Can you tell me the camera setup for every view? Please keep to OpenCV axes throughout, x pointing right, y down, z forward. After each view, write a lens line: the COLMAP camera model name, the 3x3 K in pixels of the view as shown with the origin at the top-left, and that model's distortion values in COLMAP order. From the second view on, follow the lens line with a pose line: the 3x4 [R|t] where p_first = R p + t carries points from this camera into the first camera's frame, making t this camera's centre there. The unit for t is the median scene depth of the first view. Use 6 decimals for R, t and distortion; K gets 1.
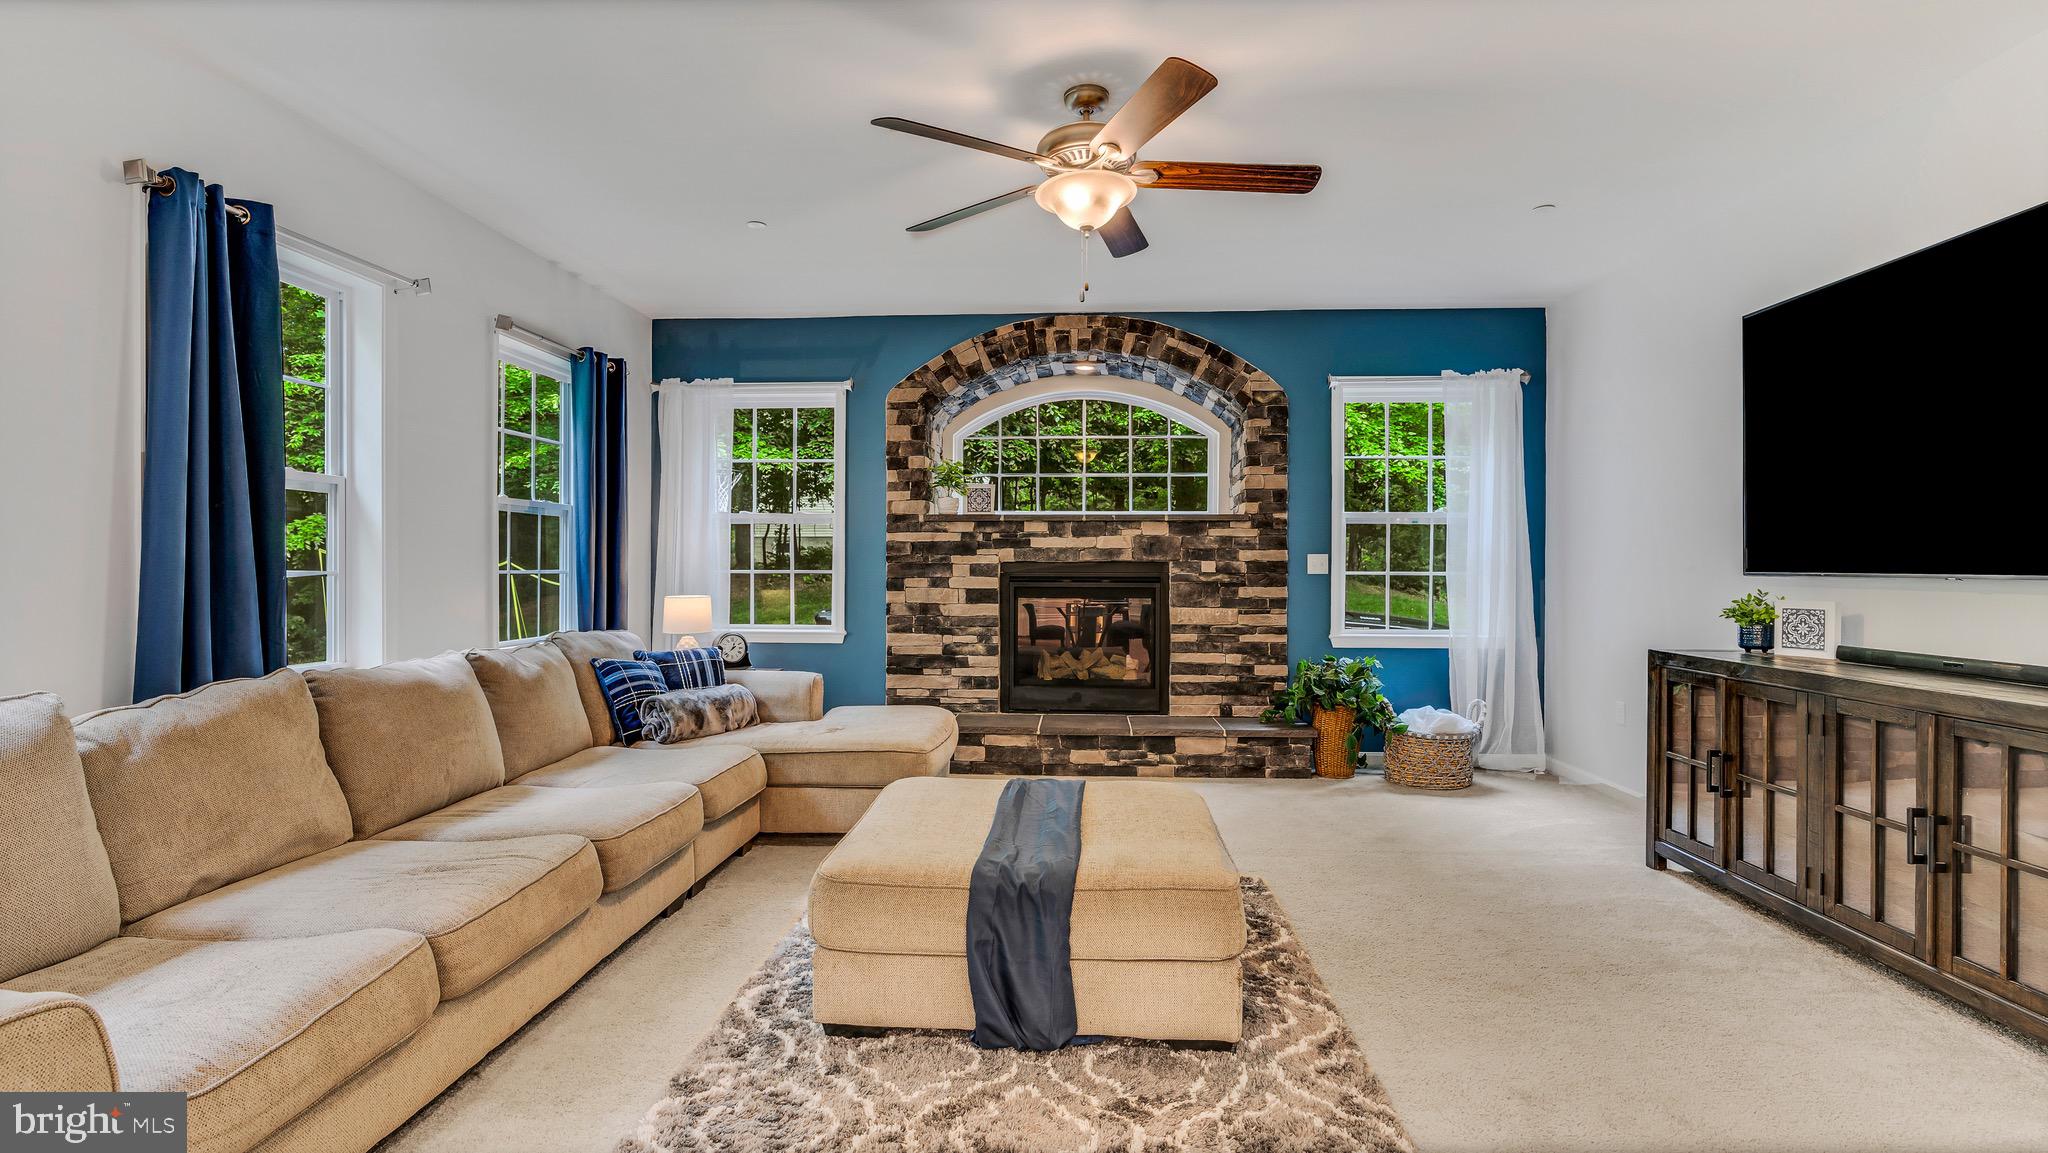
lens RADIAL K [[944.5, 0, 1027.2], [0, 944.5, 572.0], [0, 0, 1]] dist [-0.006039, -0.000224]
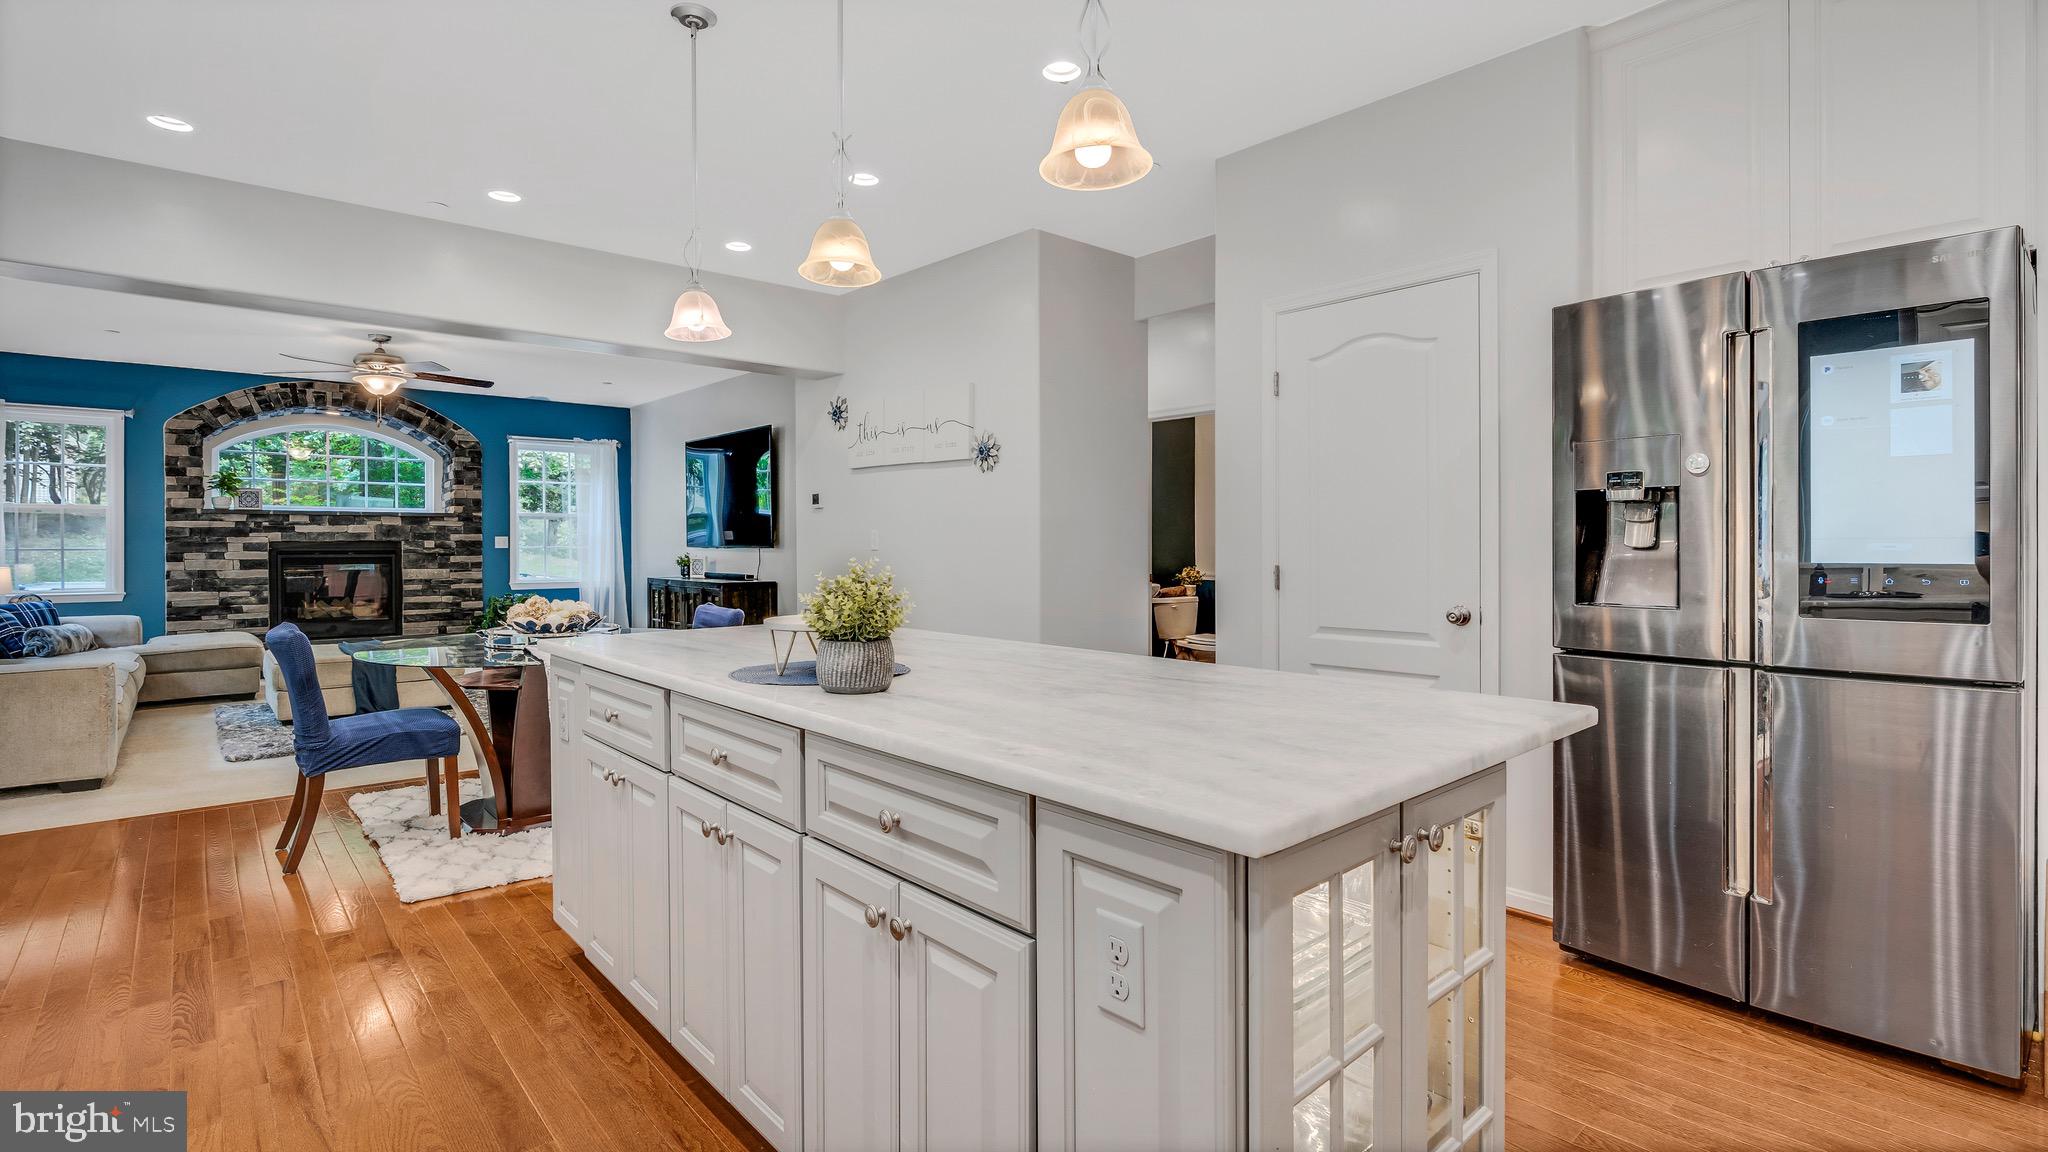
lens RADIAL K [[944.5, 0, 1025.5], [0, 944.5, 547.9], [0, 0, 1]] dist [-0.006039, -0.000224]
pose [[0.705921, -0.006985, 0.708256, -0.239732], [0.007178, 0.999971, 0.002707, 0.004143], [-0.708255, 0.003173, 0.705950, -0.904887]]
